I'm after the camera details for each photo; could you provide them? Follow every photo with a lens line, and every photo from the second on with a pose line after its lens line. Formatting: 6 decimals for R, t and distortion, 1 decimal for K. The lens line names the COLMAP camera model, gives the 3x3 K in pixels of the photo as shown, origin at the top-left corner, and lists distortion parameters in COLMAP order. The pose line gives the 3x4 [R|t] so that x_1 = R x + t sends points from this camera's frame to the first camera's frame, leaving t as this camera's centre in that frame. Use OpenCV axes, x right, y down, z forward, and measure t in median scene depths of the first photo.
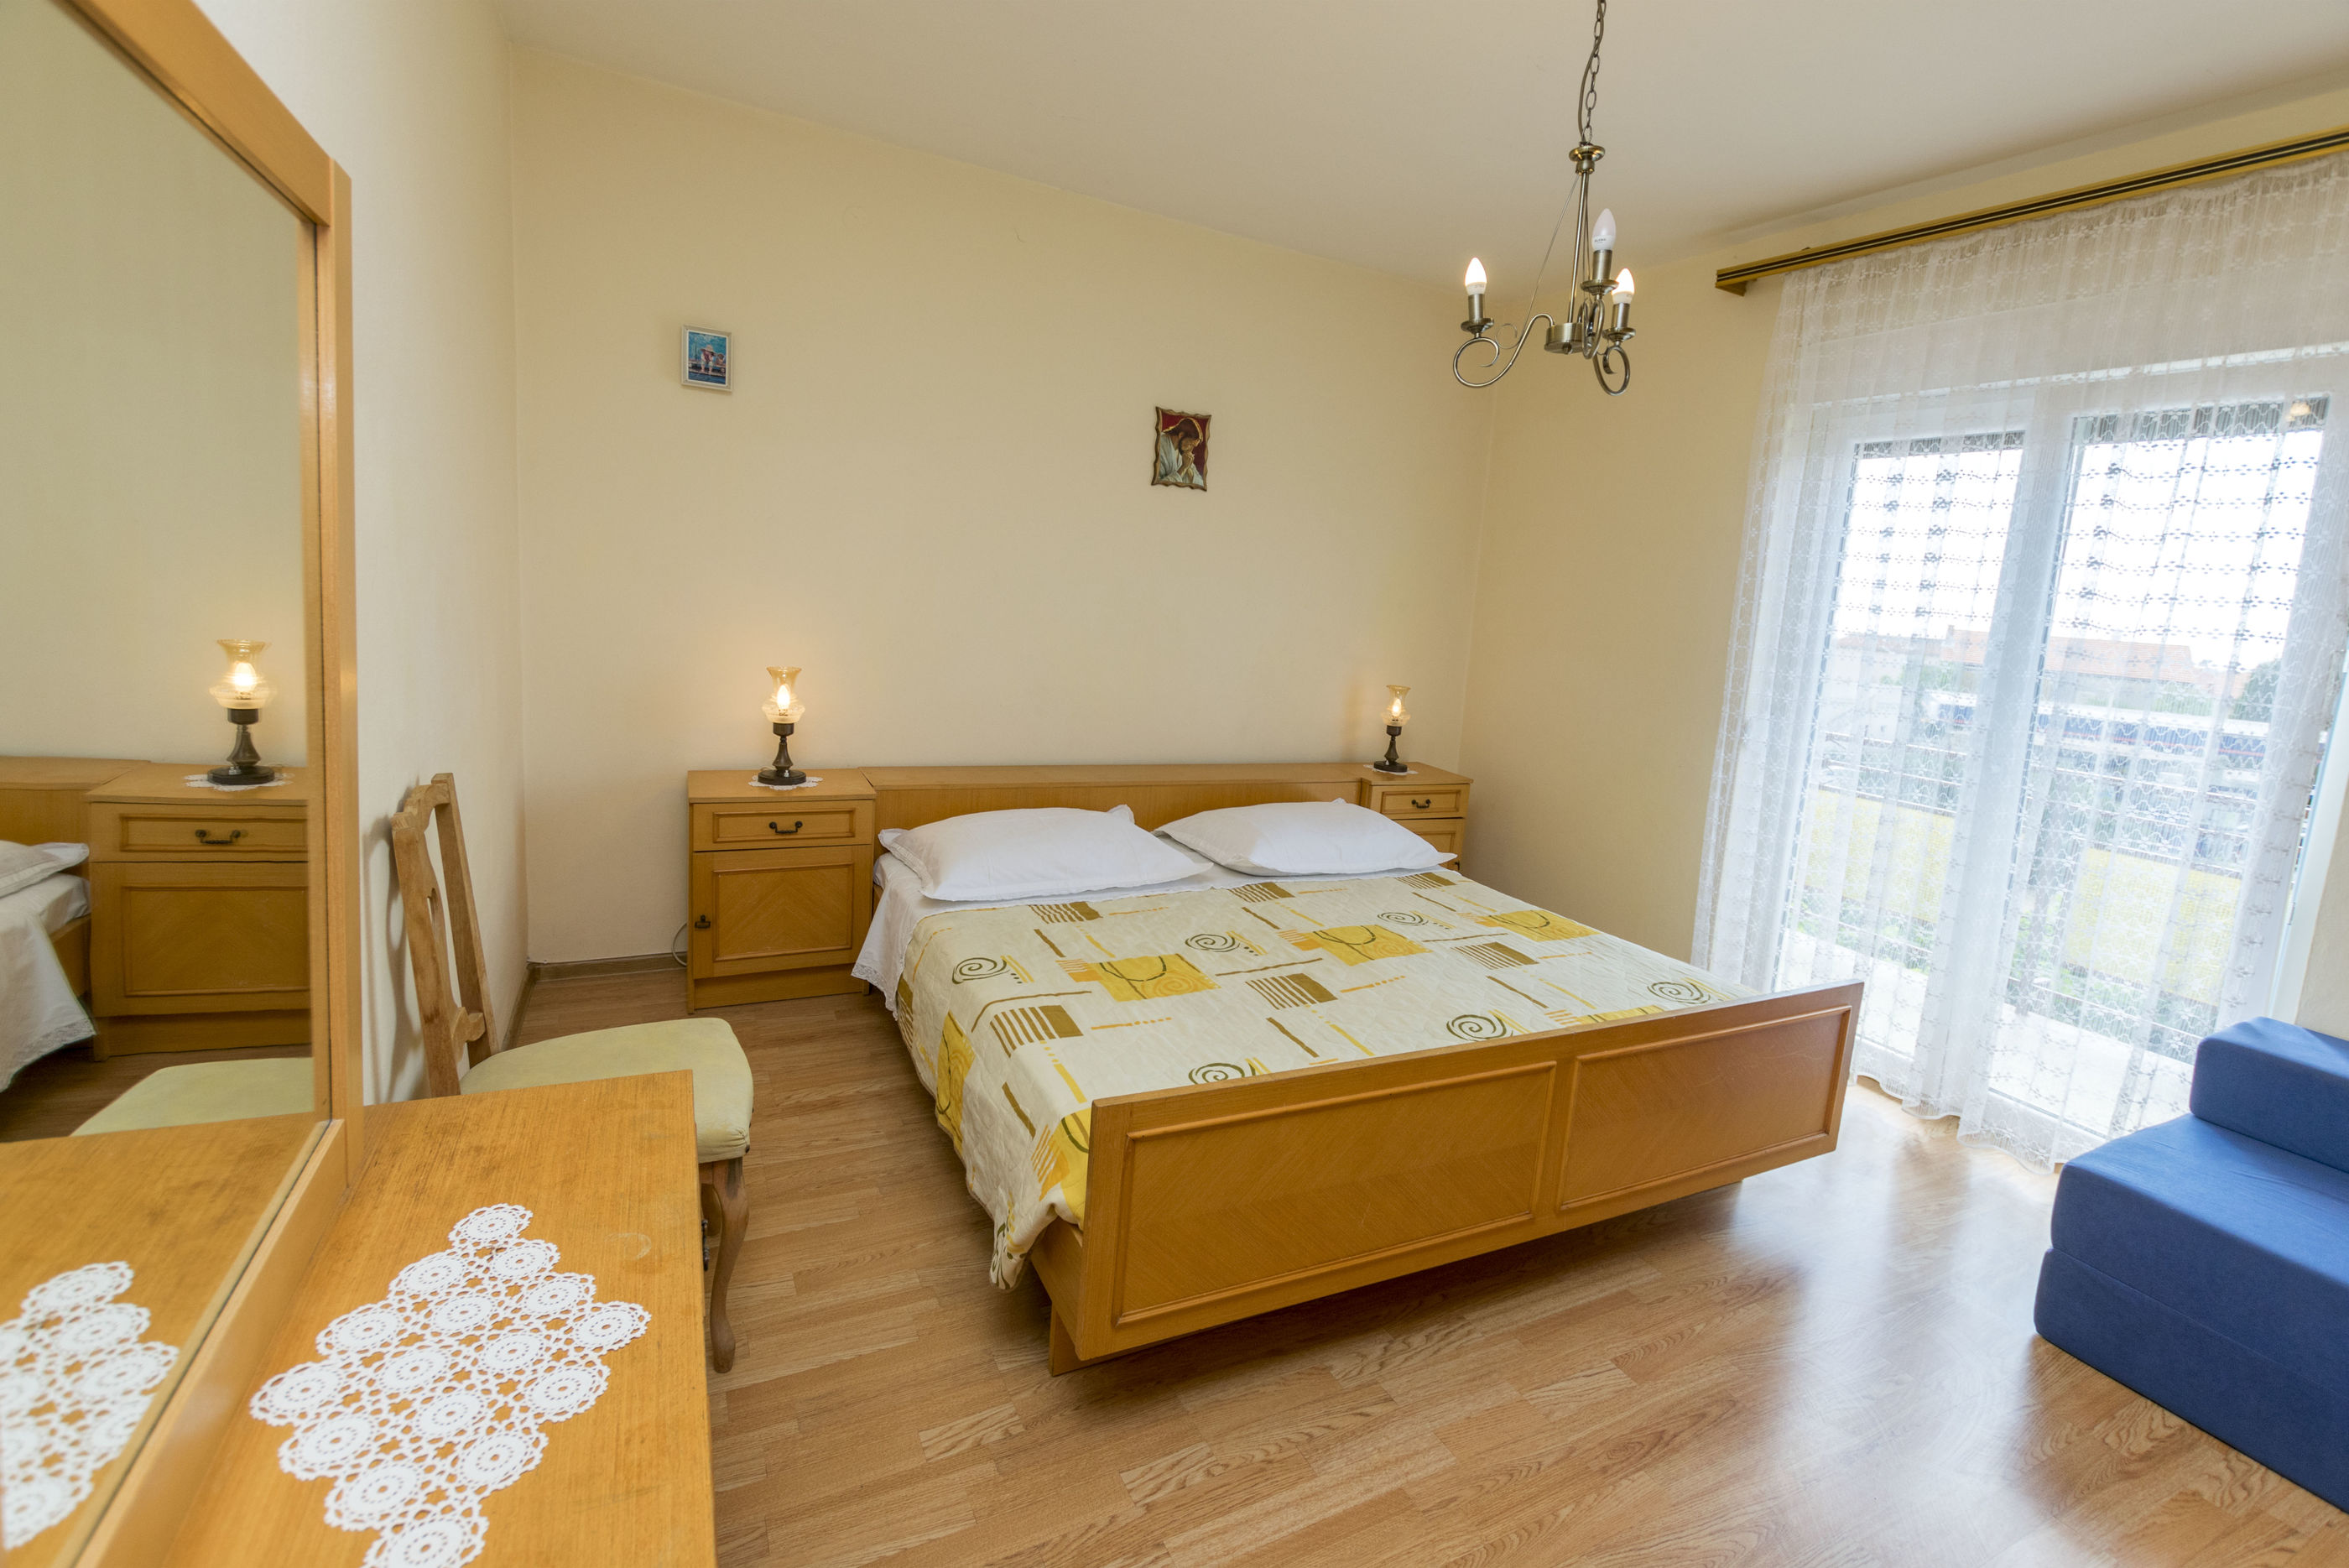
lens RADIAL K [[1050.9, 0, 1175.1], [0, 1050.9, 696.6], [0, 0, 1]] dist [-0.000366, -0.001931]
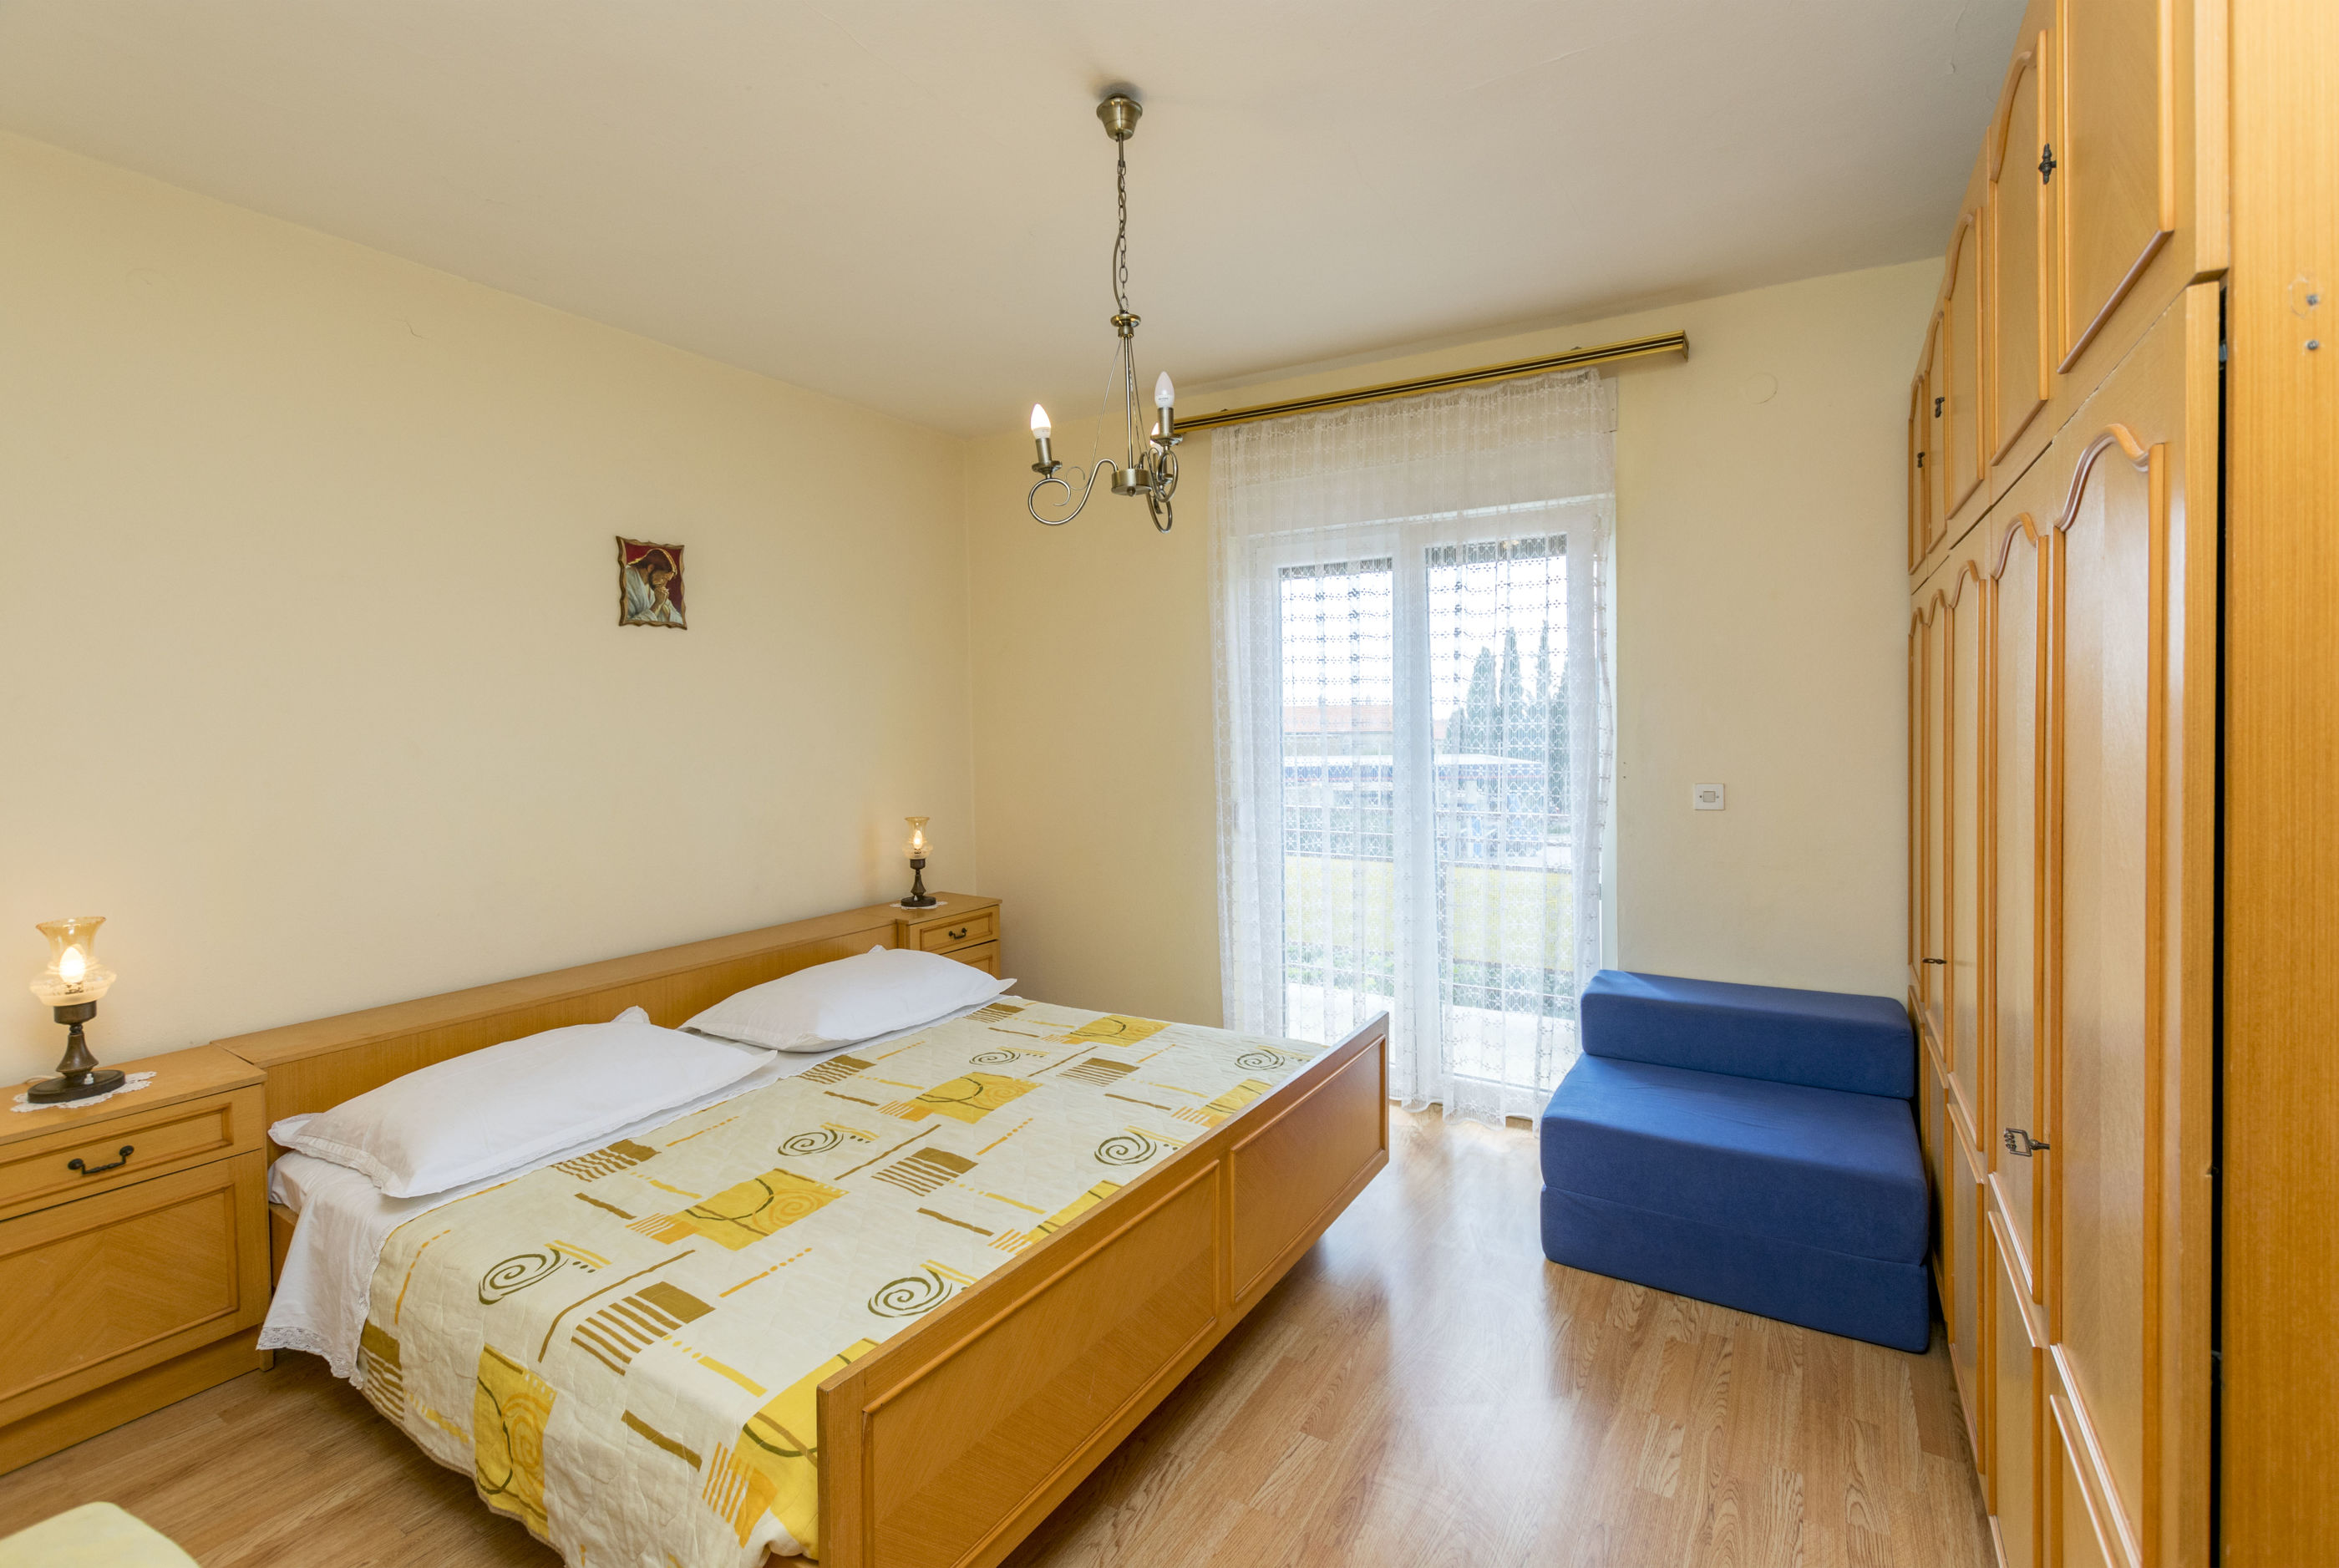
lens RADIAL K [[1050.9, 0, 1154.3], [0, 1050.9, 710.2], [0, 0, 1]] dist [0.000479, -0.001032]
pose [[0.845456, -0.085895, 0.527092, -0.156559], [0.136252, 0.989011, -0.057380, -0.032911], [-0.516371, 0.120330, 0.847869, 0.072969]]
